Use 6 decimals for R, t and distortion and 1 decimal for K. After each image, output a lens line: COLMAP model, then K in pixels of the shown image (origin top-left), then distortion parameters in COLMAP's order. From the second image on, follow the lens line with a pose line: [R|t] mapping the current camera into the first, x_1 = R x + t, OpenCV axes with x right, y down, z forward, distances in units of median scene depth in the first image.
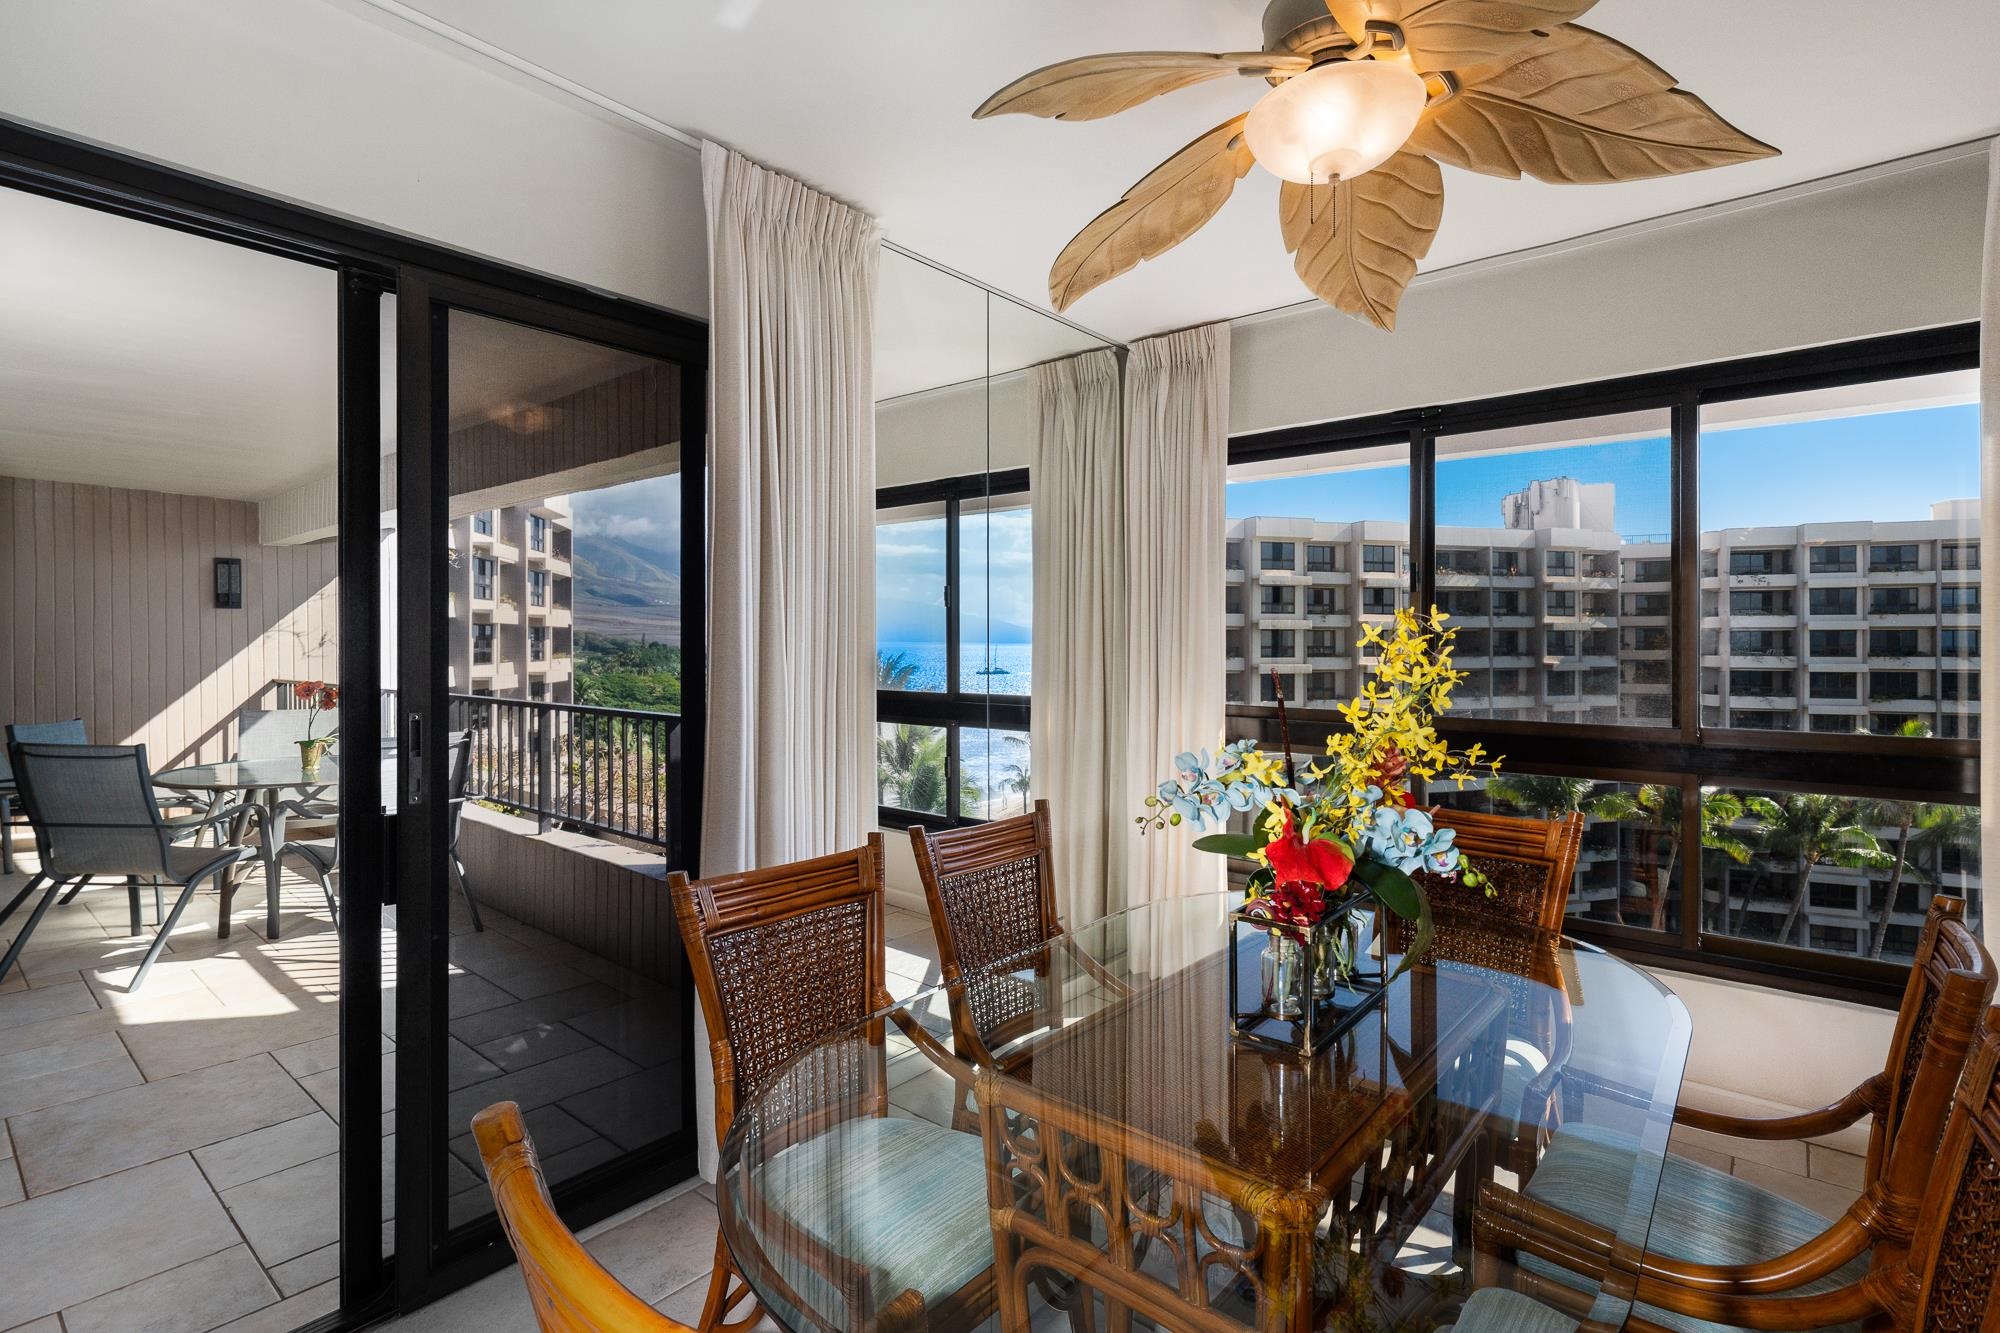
lens RADIAL K [[985.6, 0, 1002.8], [0, 985.6, 669.6], [0, 0, 1]] dist [-0.012236, -0.000102]
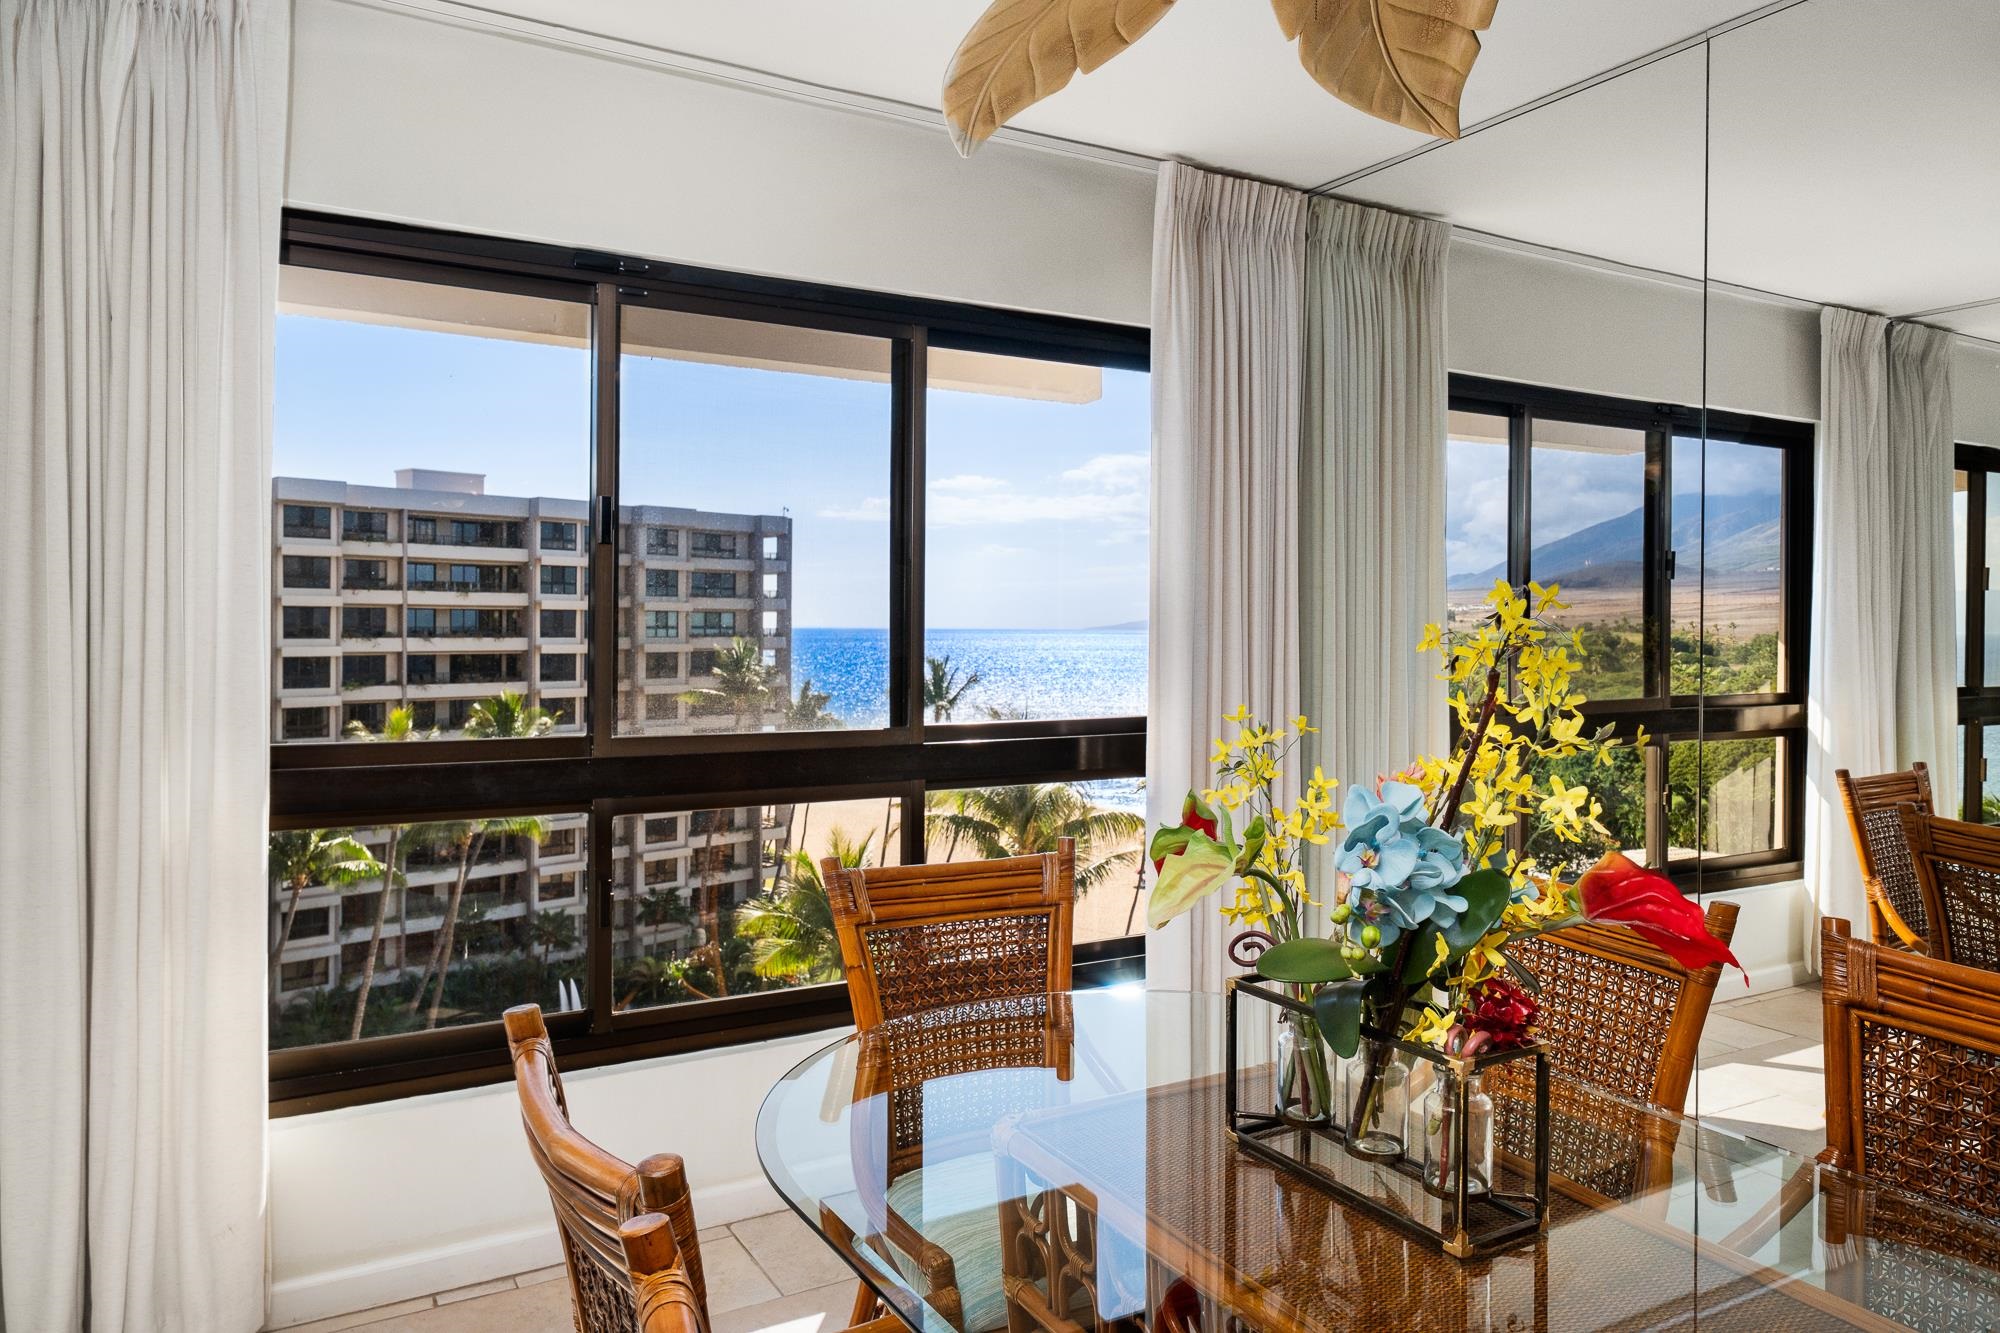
lens RADIAL K [[1329.9, 0, 1020.6], [0, 1329.9, 647.7], [0, 0, 1]] dist [-0.001378, 0.002871]
pose [[0.318090, -0.012914, 0.947973, -0.141068], [0.019776, 0.999780, 0.006984, -0.003983], [-0.947854, 0.016526, 0.318276, 0.212889]]
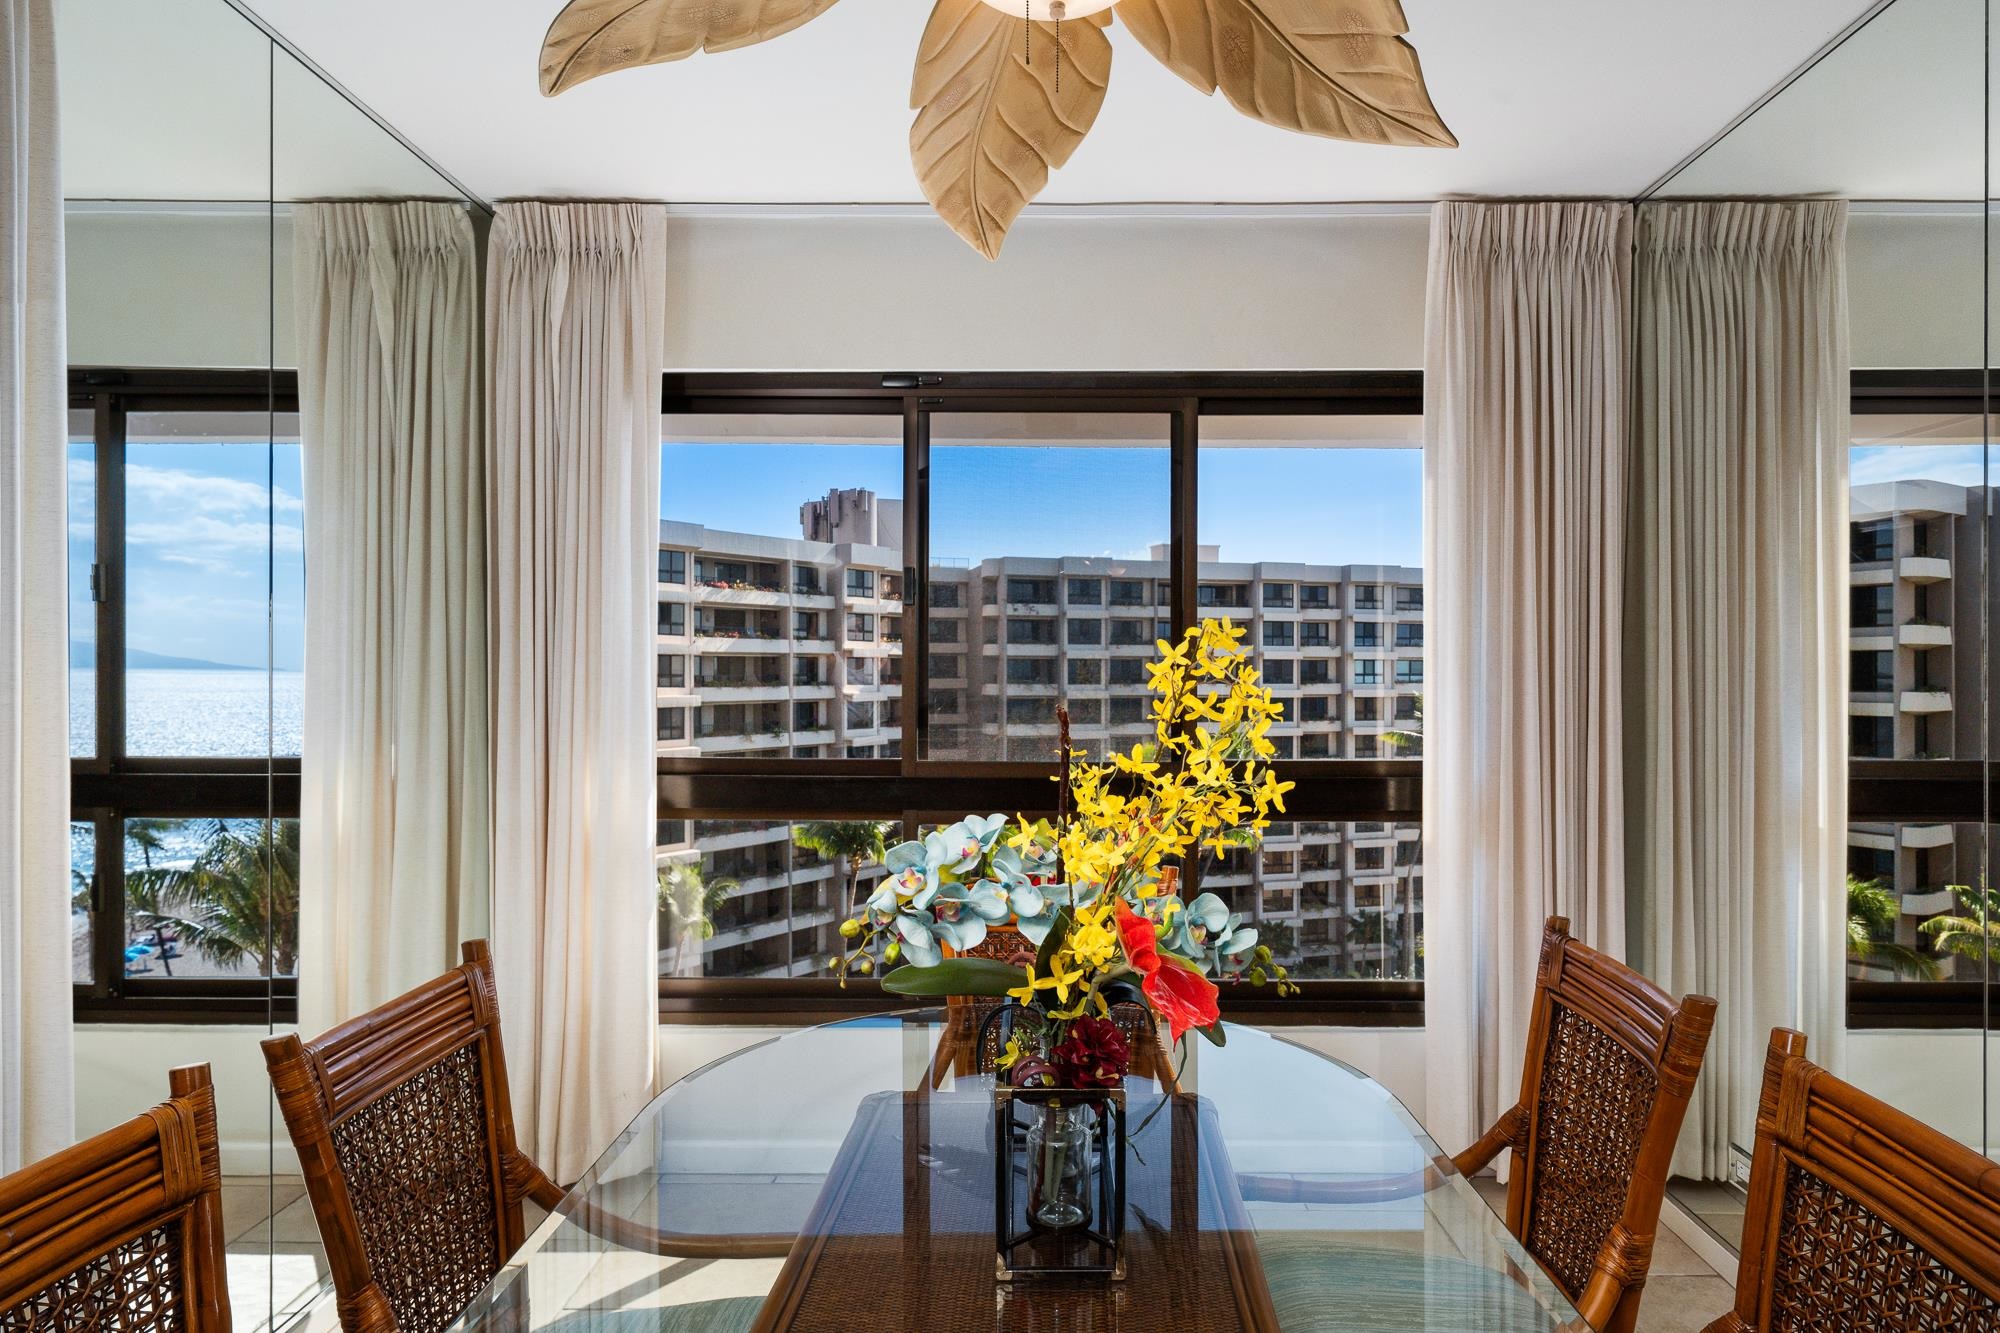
lens RADIAL K [[1204.4, 0, 1046.9], [0, 1204.4, 680.9], [0, 0, 1]] dist [0.004704, -0.005459]
pose [[0.756396, -0.003711, 0.654104, -0.111931], [0.016014, 0.999789, -0.012847, -0.002657], [-0.653918, 0.020192, 0.756296, 0.167398]]
